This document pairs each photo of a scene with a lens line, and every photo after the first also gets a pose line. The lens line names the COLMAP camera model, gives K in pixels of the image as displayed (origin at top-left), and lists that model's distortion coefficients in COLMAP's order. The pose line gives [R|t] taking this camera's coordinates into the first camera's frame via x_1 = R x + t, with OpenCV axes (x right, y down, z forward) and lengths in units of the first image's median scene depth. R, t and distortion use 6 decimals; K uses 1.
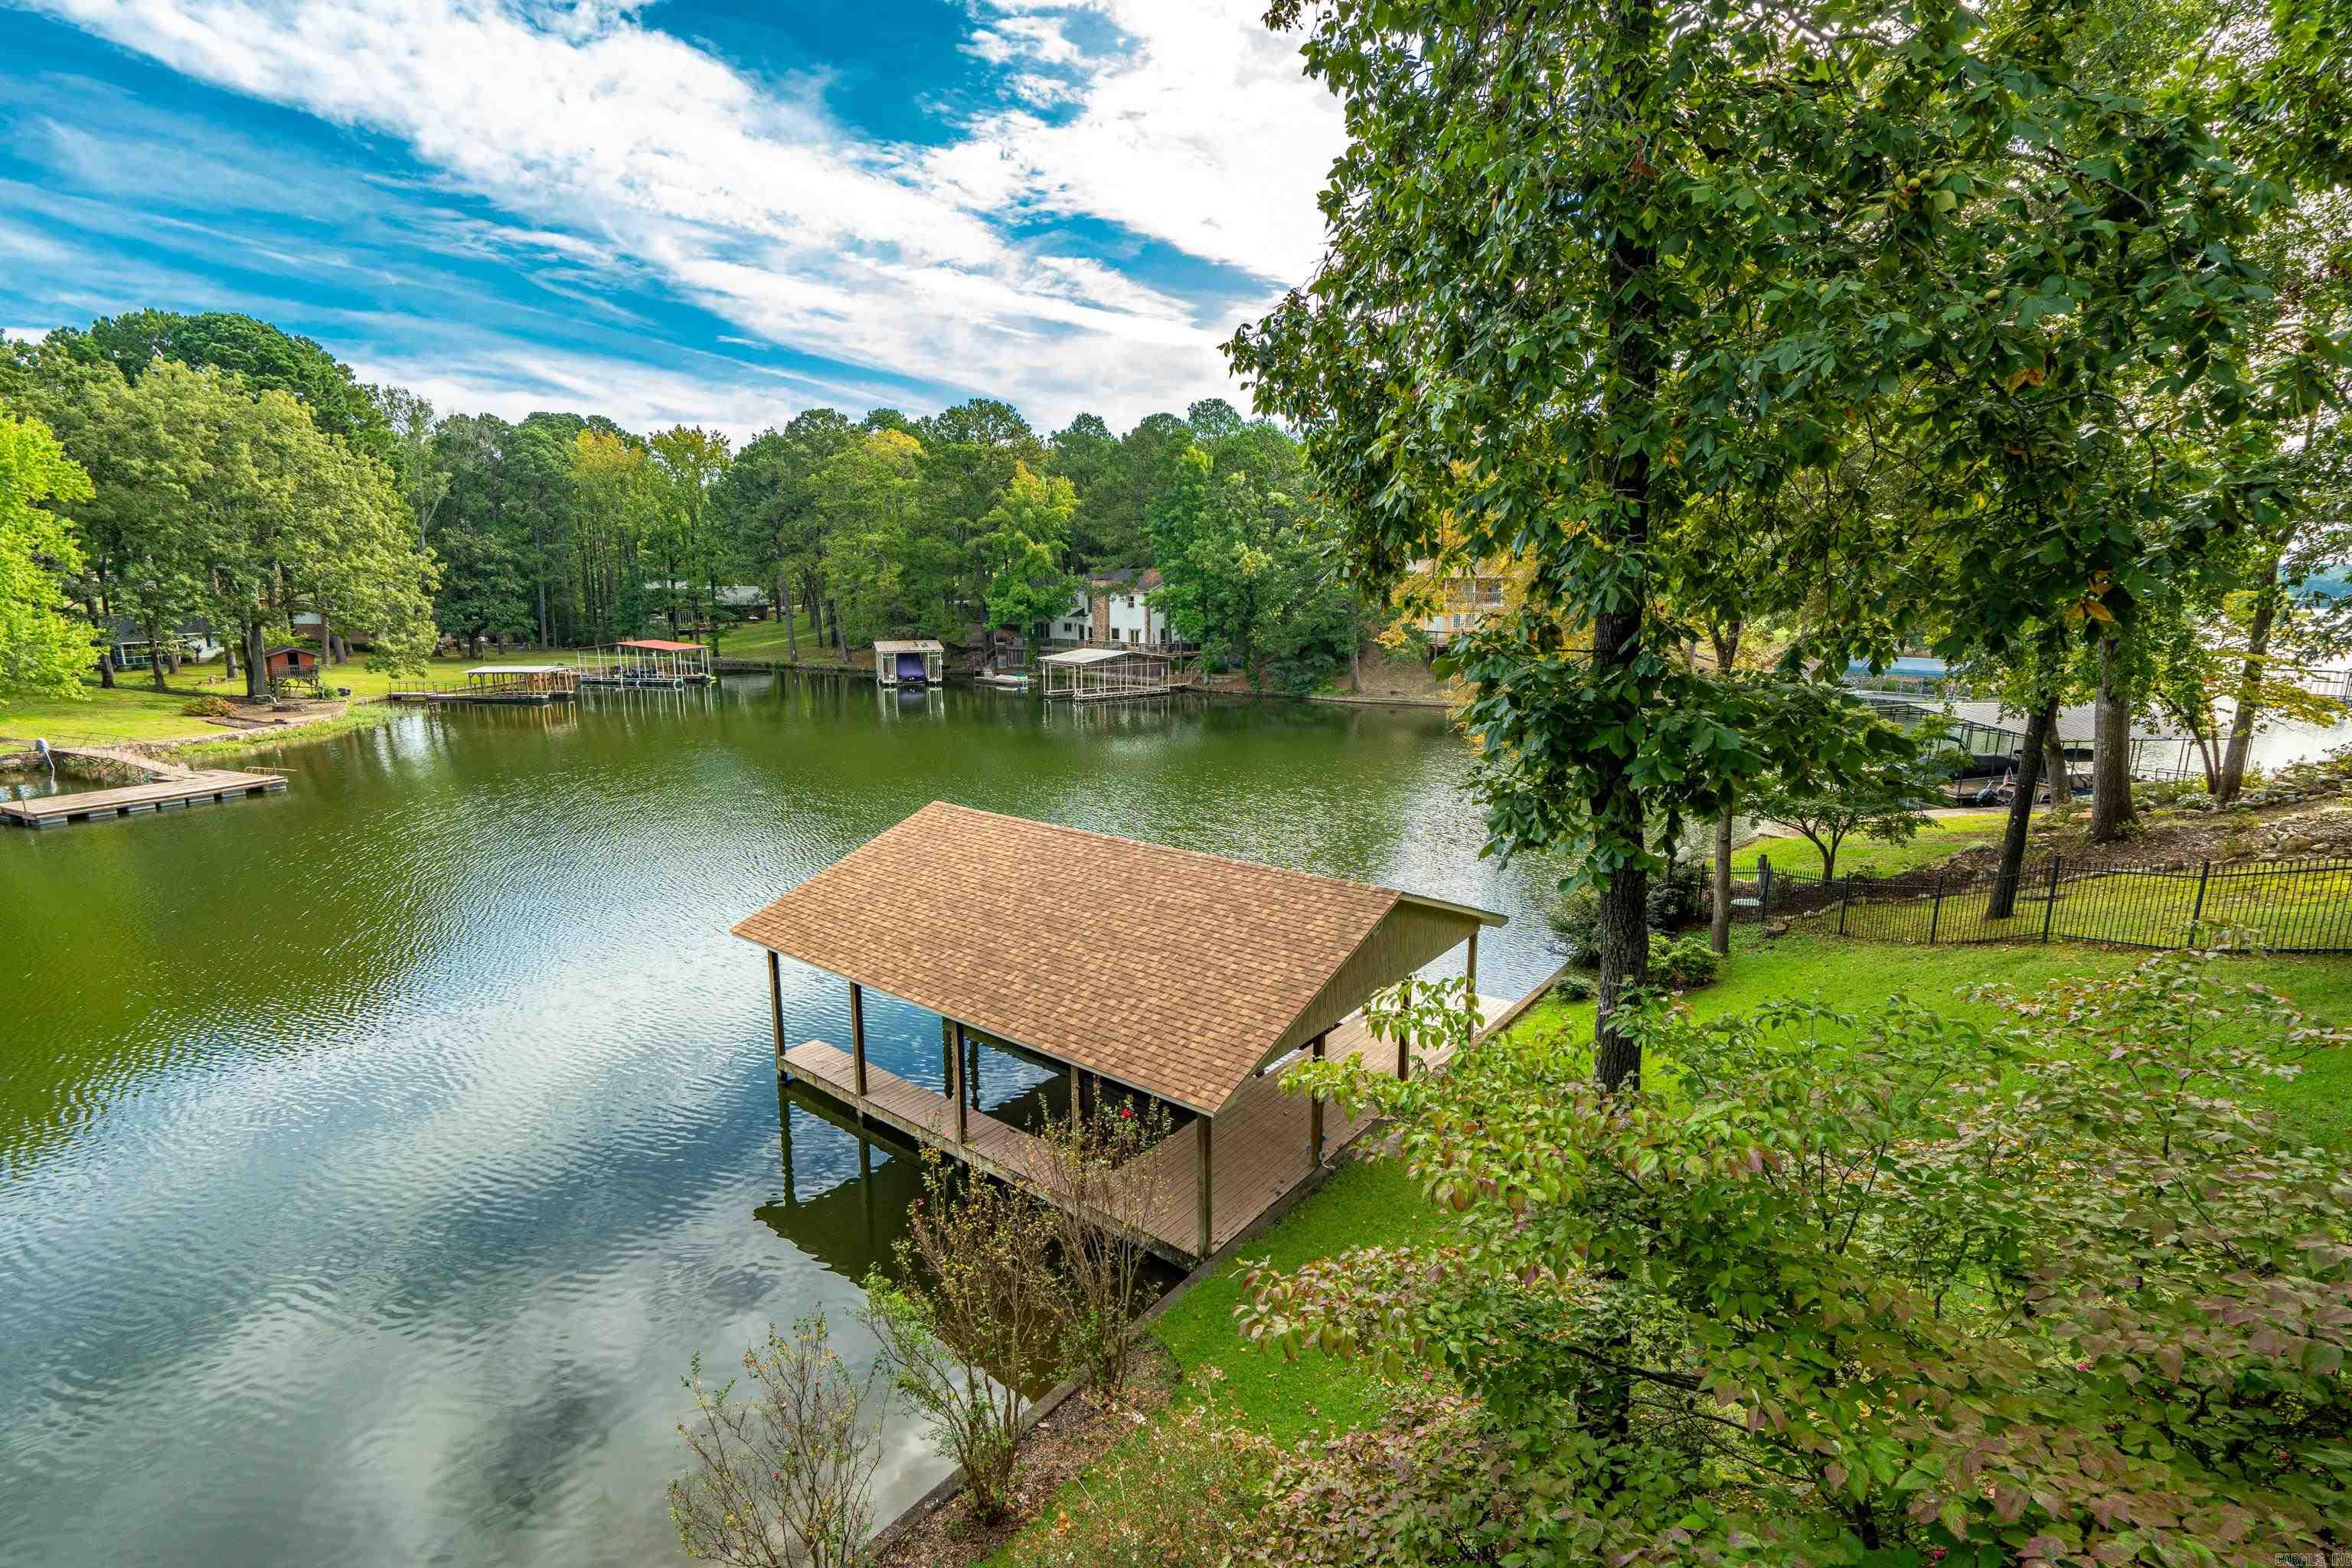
lens RADIAL K [[1065.1, 0, 1170.0], [0, 1065.1, 782.7], [0, 0, 1]] dist [-0.008254, 0.004321]
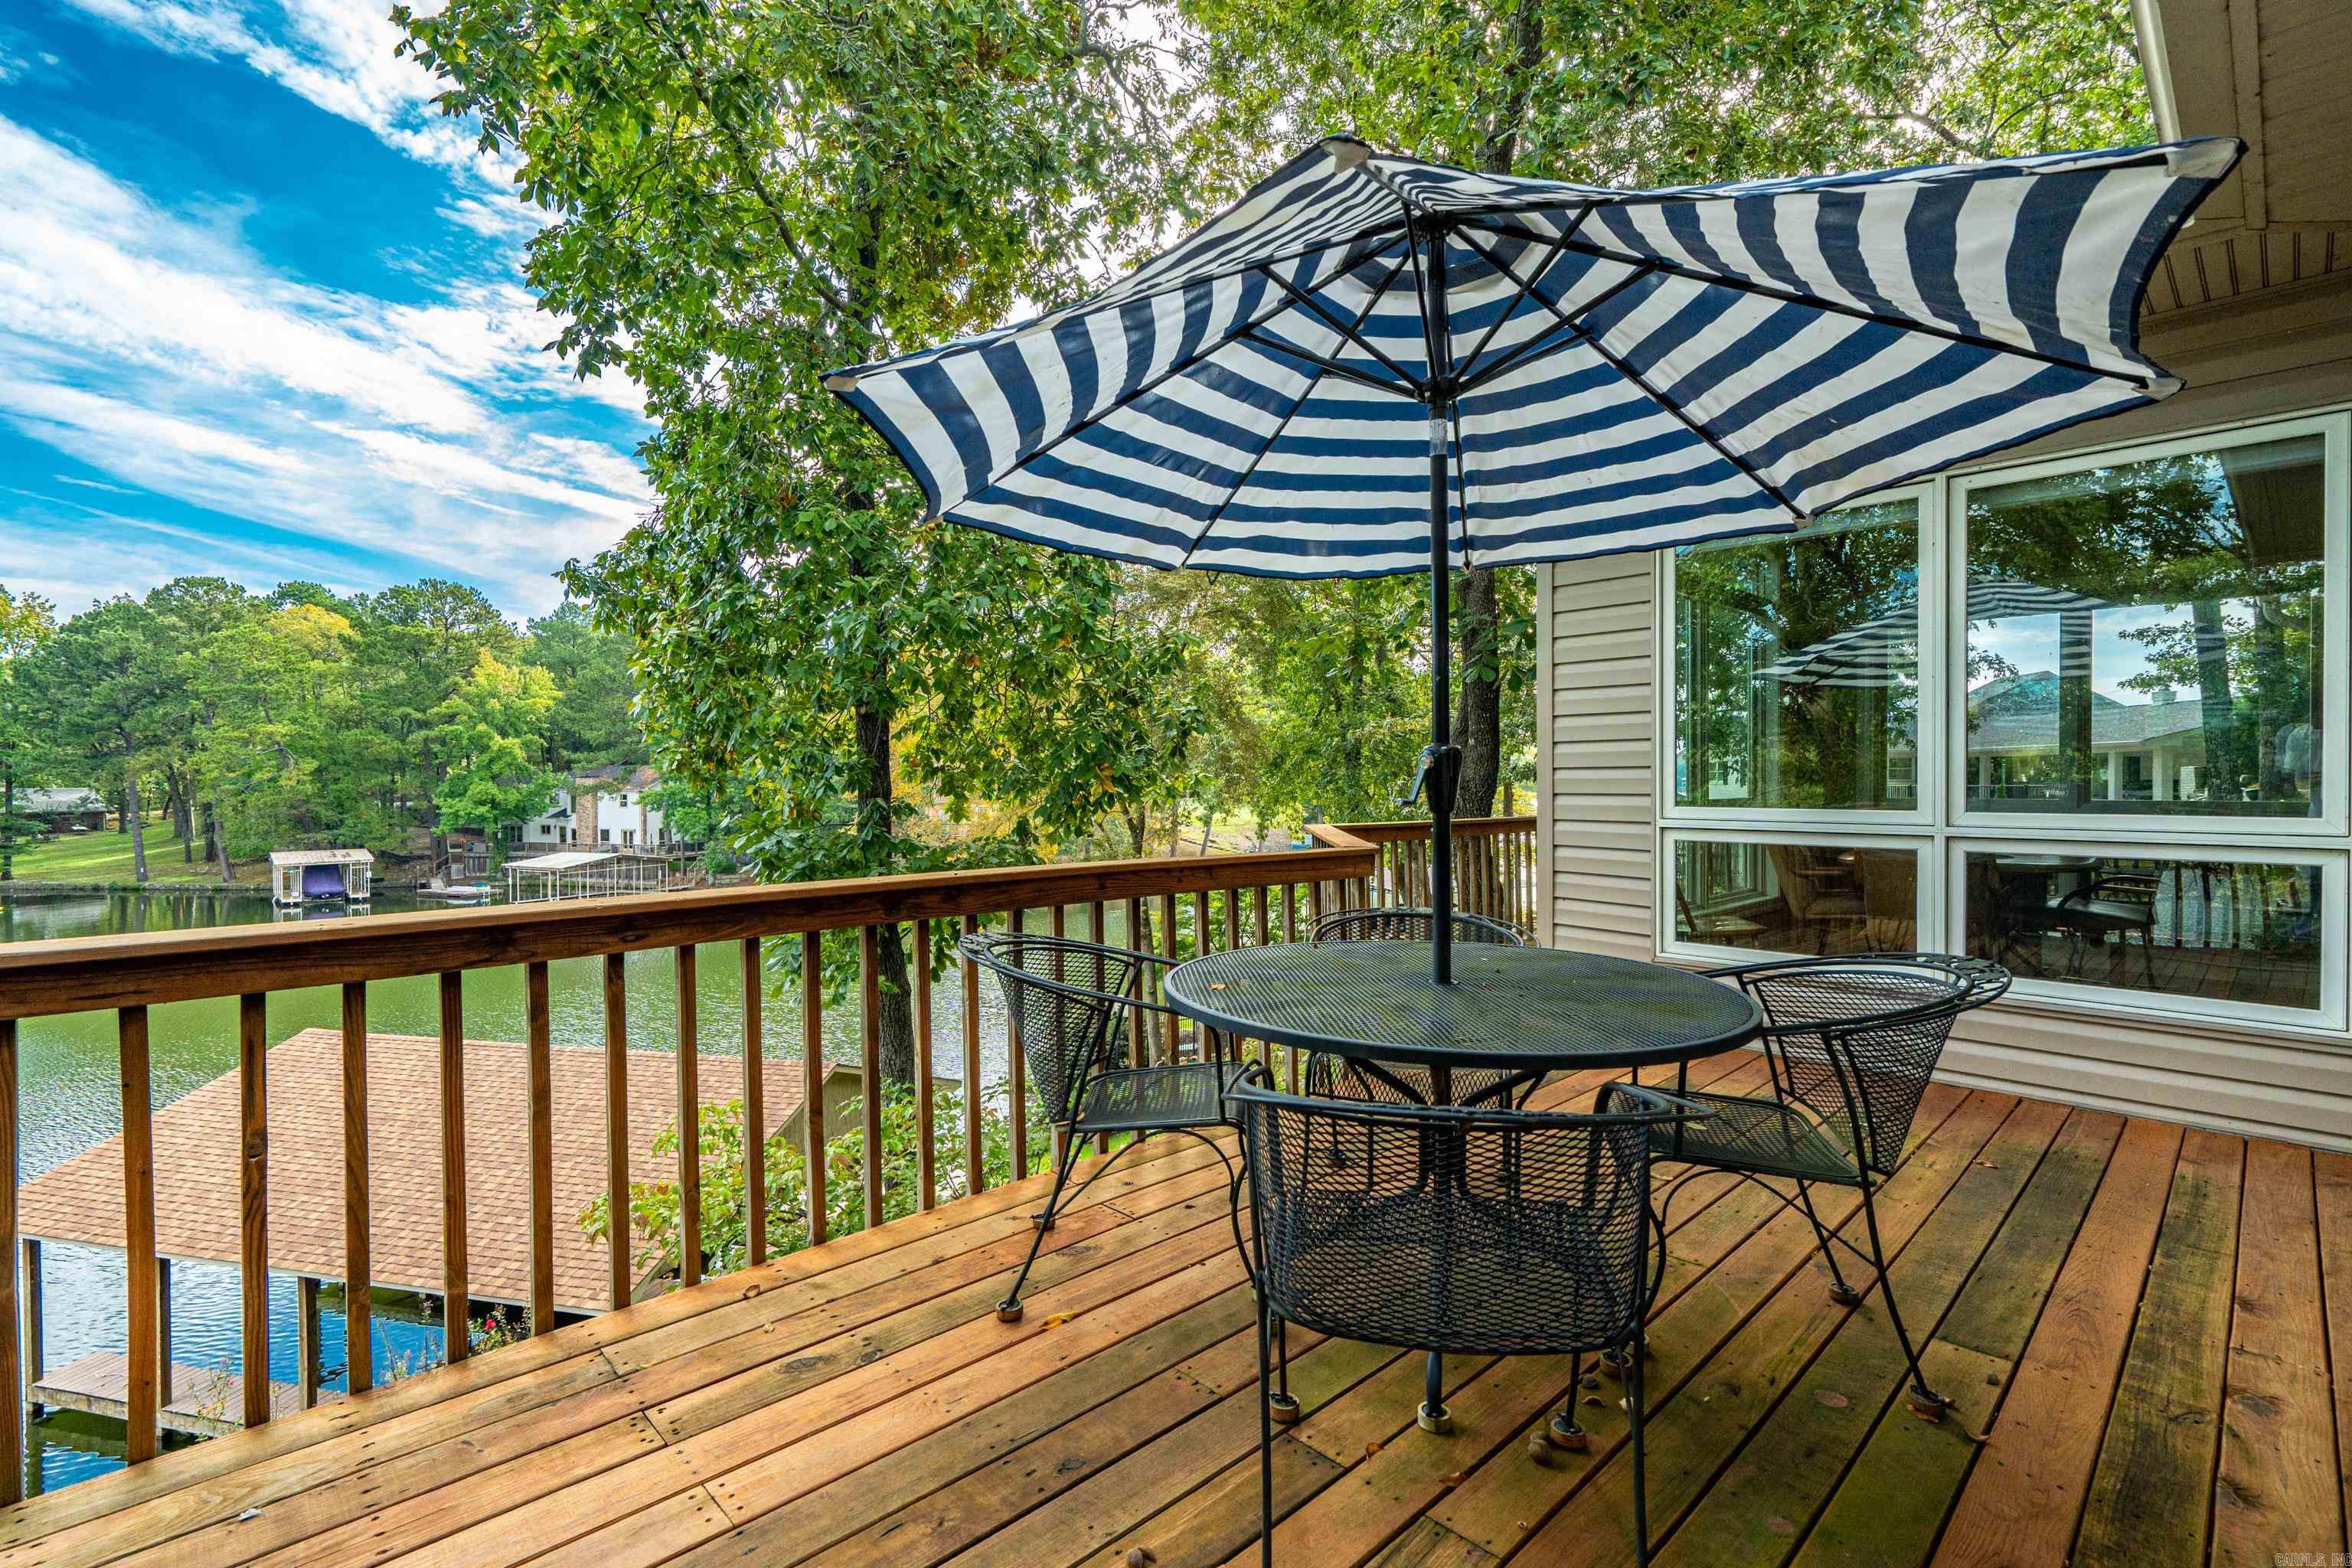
lens RADIAL K [[1065.1, 0, 1180.1], [0, 1065.1, 786.4], [0, 0, 1]] dist [-0.008254, 0.004321]
pose [[0.908661, -0.008309, 0.417451, 0.017774], [0.082387, 0.983713, -0.159750, 0.005613], [-0.409325, 0.179552, 0.894547, -0.026451]]
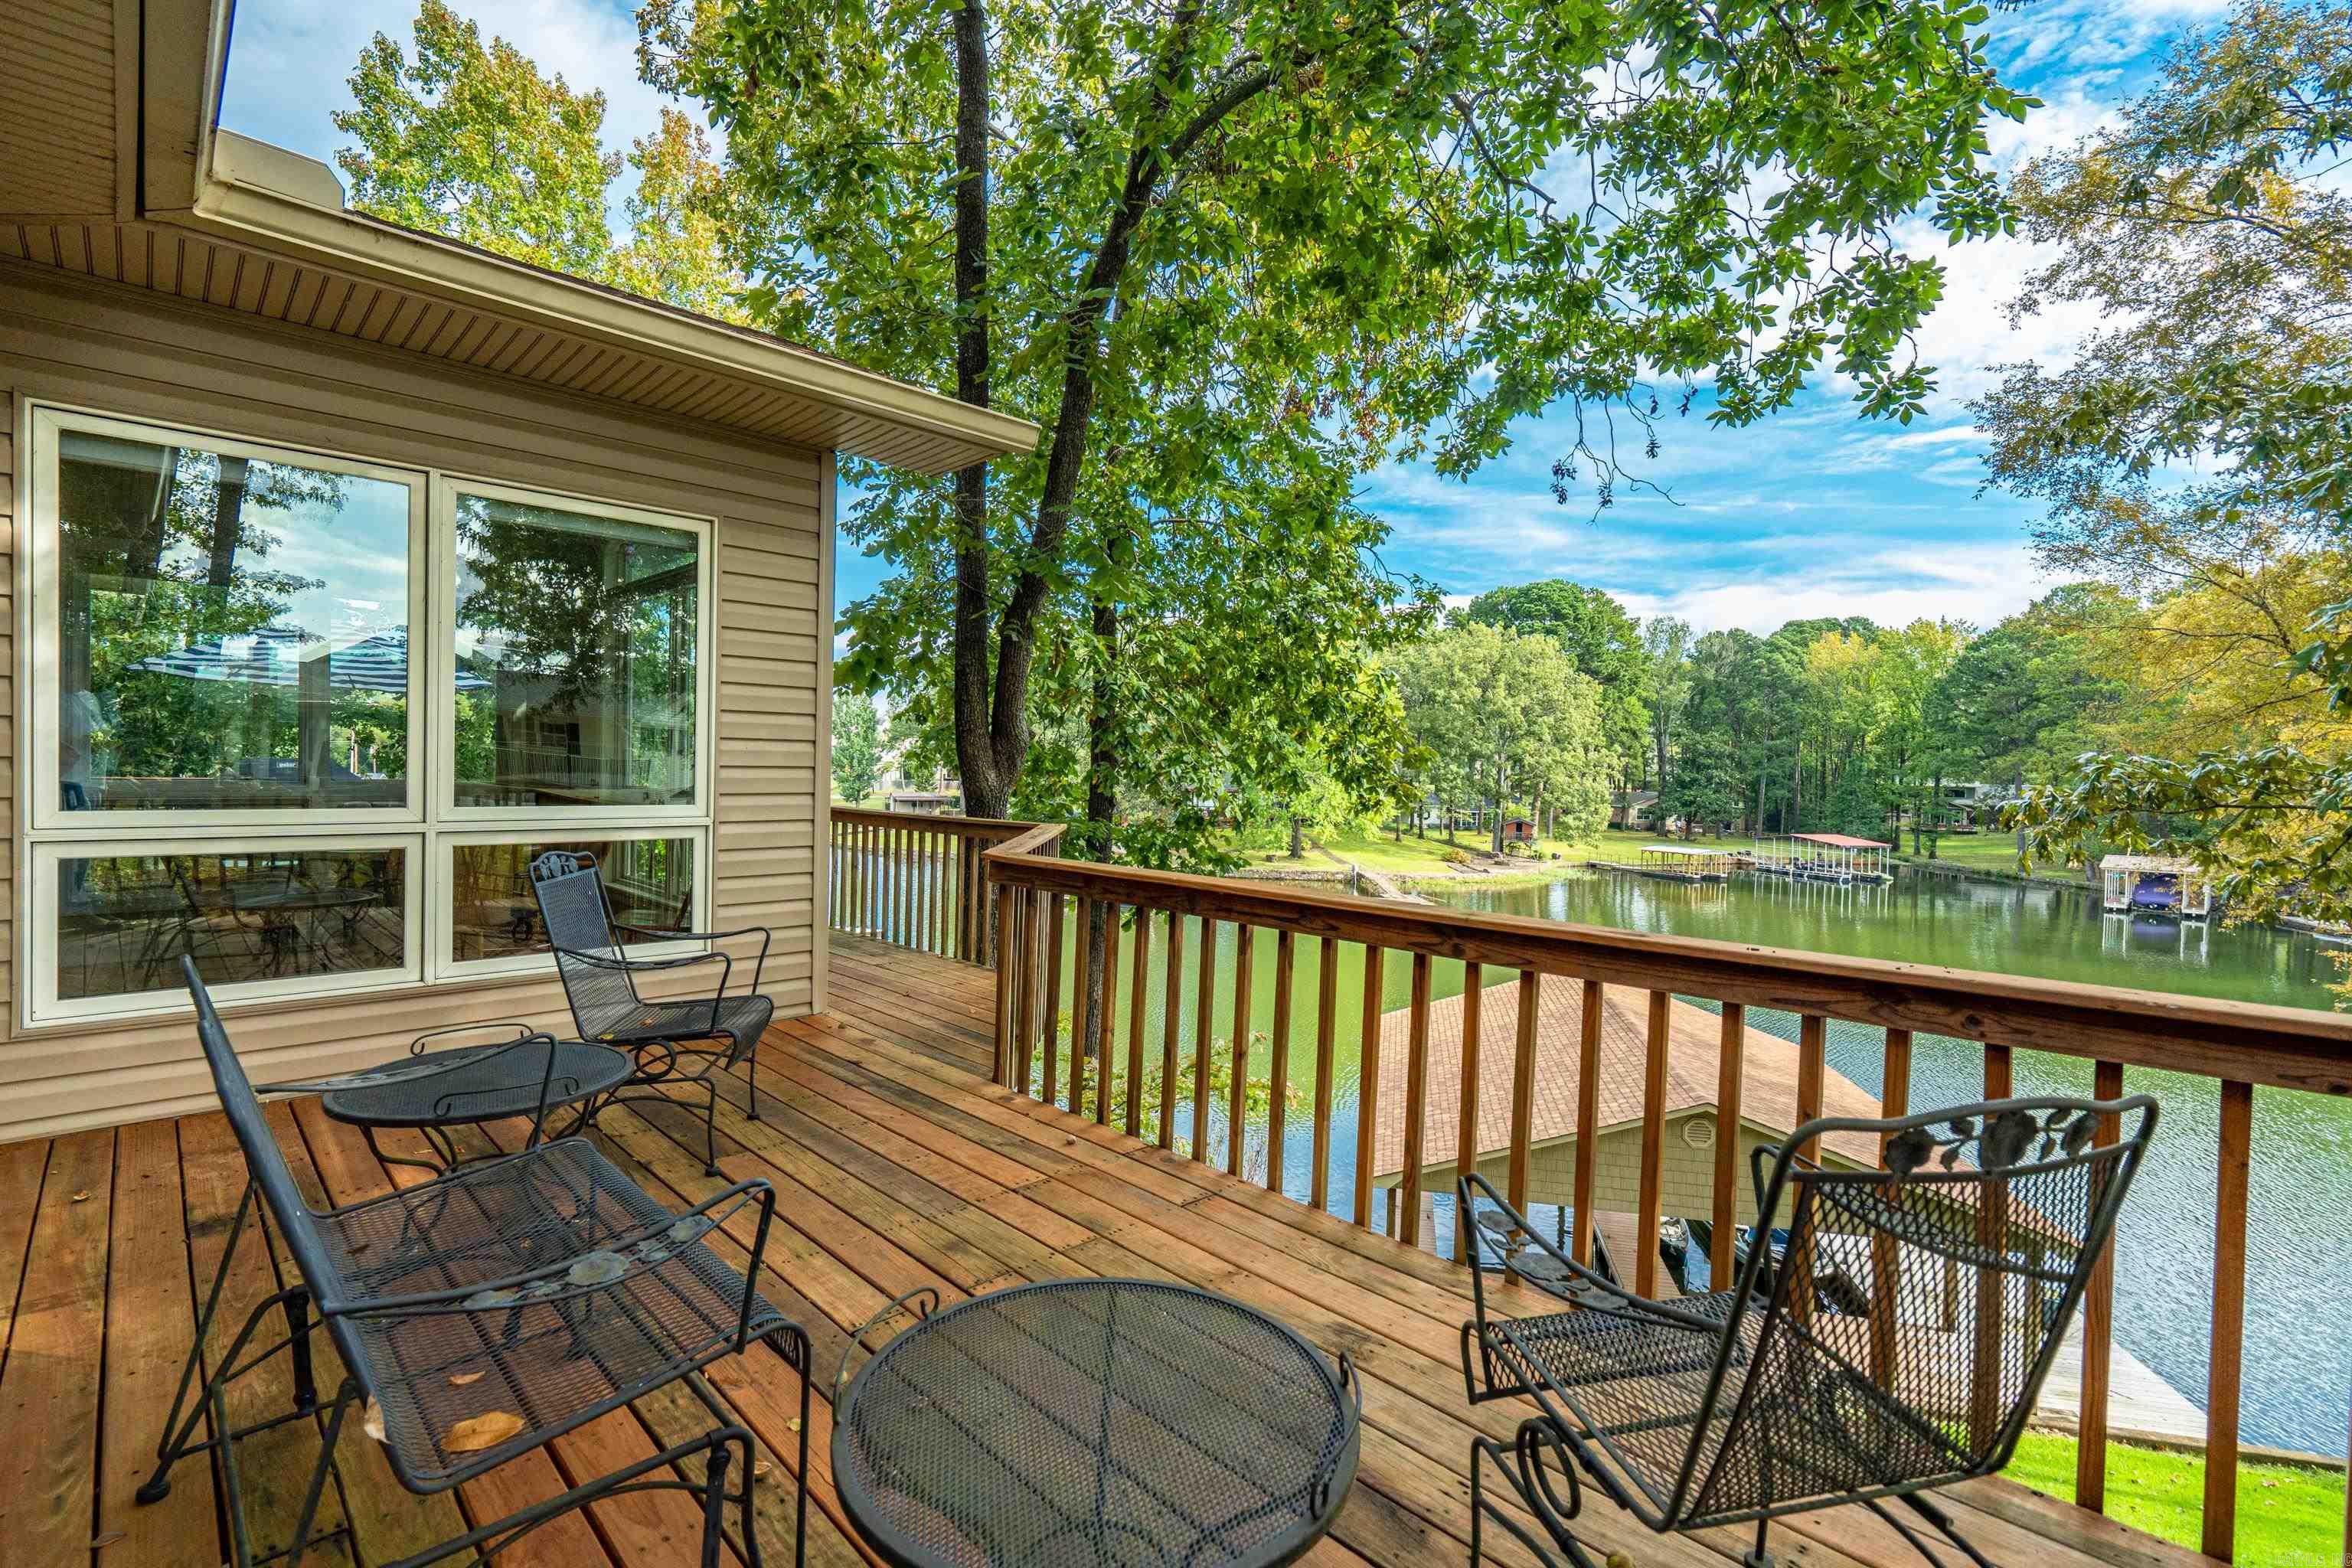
lens RADIAL K [[1065.1, 0, 1163.8], [0, 1065.1, 780.1], [0, 0, 1]] dist [-0.008254, 0.004321]
pose [[0.424930, 0.020102, -0.905003, 0.143951], [-0.185103, 0.980558, -0.065131, -0.004215], [0.886099, 0.195195, 0.420389, 0.023498]]
